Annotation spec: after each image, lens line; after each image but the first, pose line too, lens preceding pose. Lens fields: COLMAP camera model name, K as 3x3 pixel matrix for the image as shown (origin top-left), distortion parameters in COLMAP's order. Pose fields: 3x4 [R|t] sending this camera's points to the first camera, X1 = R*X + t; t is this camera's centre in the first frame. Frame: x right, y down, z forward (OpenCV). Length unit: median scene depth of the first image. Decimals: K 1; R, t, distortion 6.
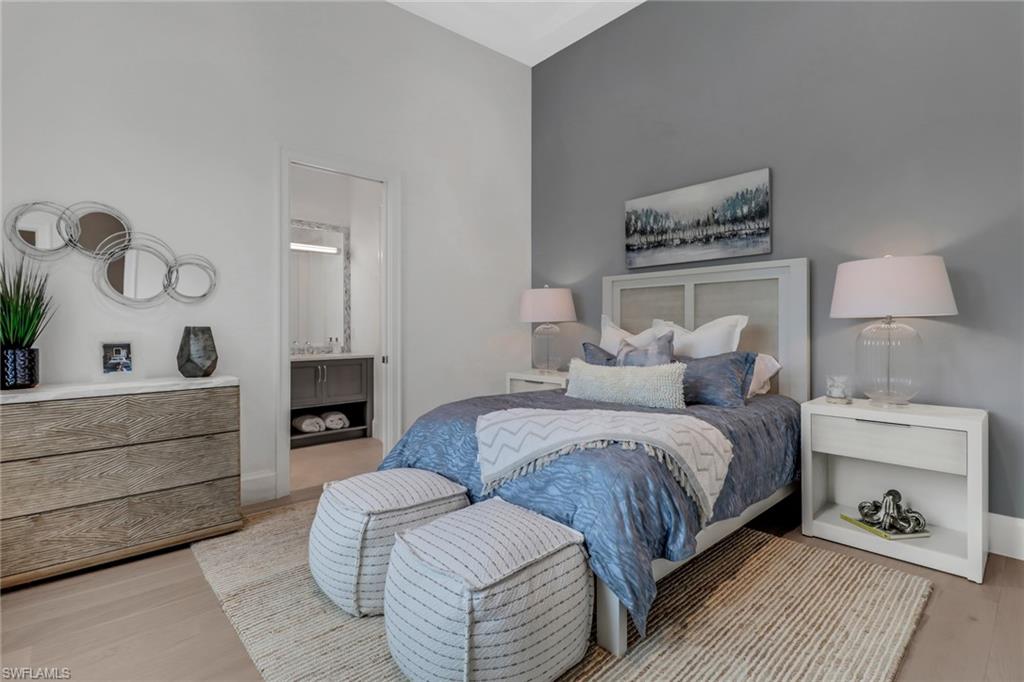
lens RADIAL K [[485.3, 0, 508.9], [0, 485.3, 335.3], [0, 0, 1]] dist [-0.002175, -0.000841]
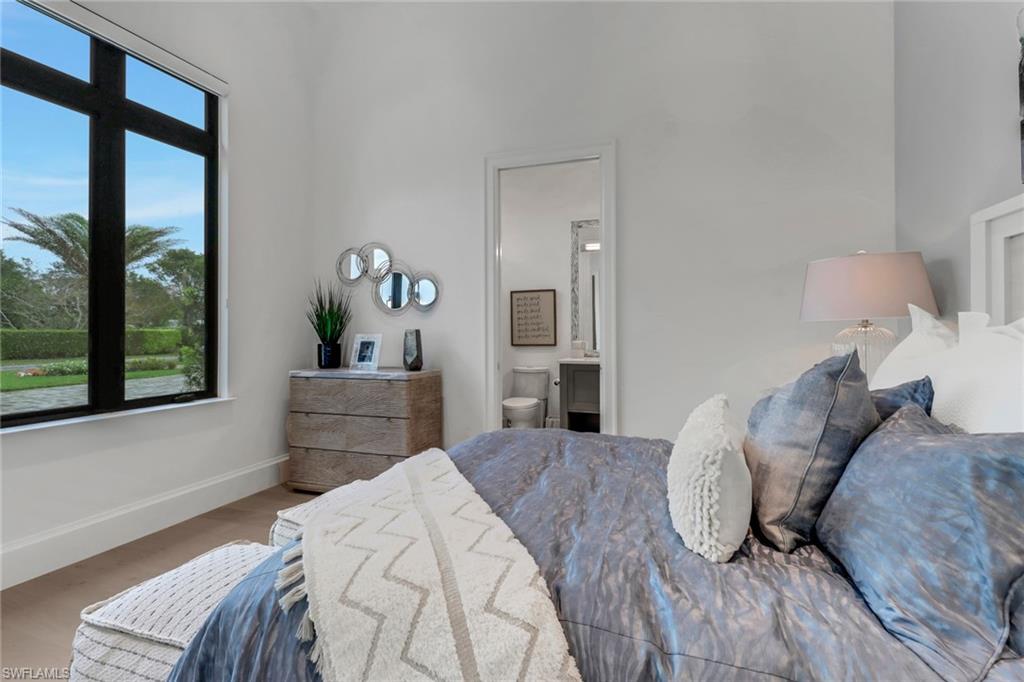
lens RADIAL K [[485.3, 0, 511.4], [0, 485.3, 332.3], [0, 0, 1]] dist [-0.002175, -0.000841]
pose [[0.466880, 0.010663, -0.884257, 0.640670], [-0.010630, 0.999923, 0.006446, -0.023985], [0.884257, 0.006390, 0.466957, 0.724328]]
